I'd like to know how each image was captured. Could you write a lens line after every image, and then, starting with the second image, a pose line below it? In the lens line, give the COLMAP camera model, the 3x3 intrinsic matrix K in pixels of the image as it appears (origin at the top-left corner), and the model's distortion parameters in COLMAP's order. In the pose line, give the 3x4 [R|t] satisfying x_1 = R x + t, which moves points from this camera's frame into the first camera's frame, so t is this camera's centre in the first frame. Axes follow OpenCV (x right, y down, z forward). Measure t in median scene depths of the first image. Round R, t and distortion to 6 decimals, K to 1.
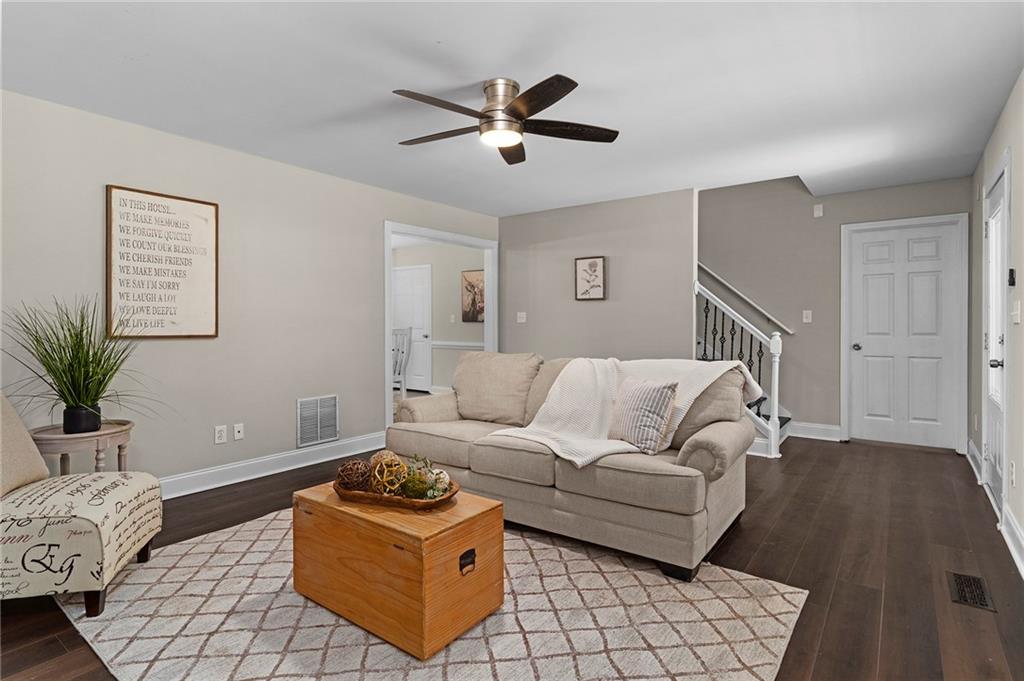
lens RADIAL K [[520.1, 0, 510.5], [0, 520.1, 317.9], [0, 0, 1]] dist [-0.000577, -0.000011]
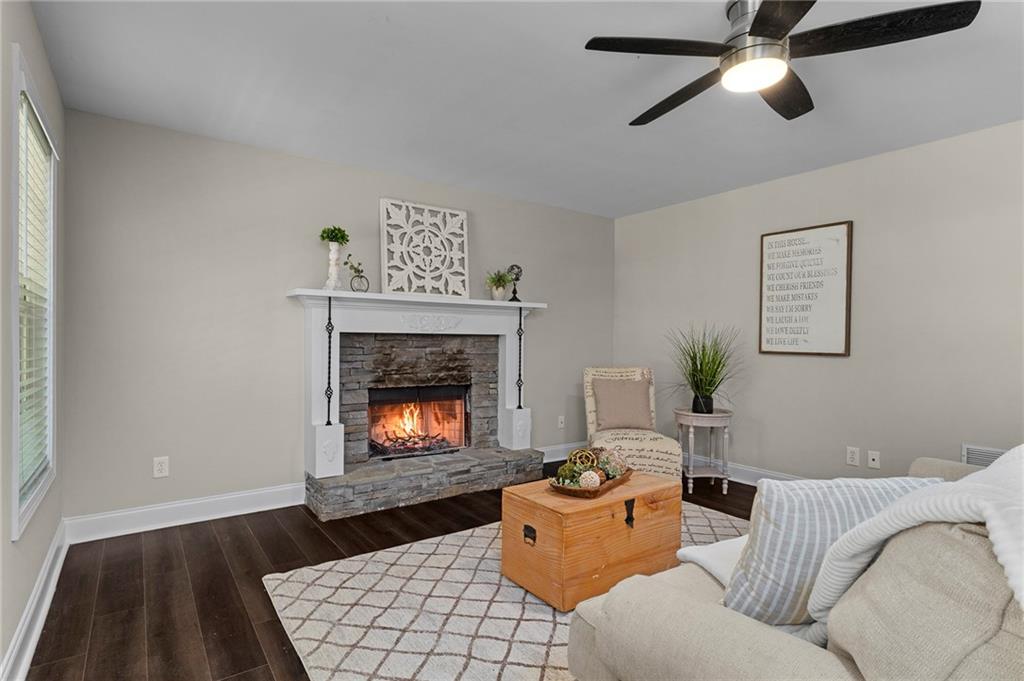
lens RADIAL K [[534.4, 0, 527.1], [0, 534.4, 338.8], [0, 0, 1]] dist [-0.002896, -0.000327]
pose [[-0.286618, -0.003316, -0.958039, 0.655948], [-0.001510, 0.999994, -0.003009, 0.009392], [0.958044, 0.000584, -0.286622, 0.796198]]
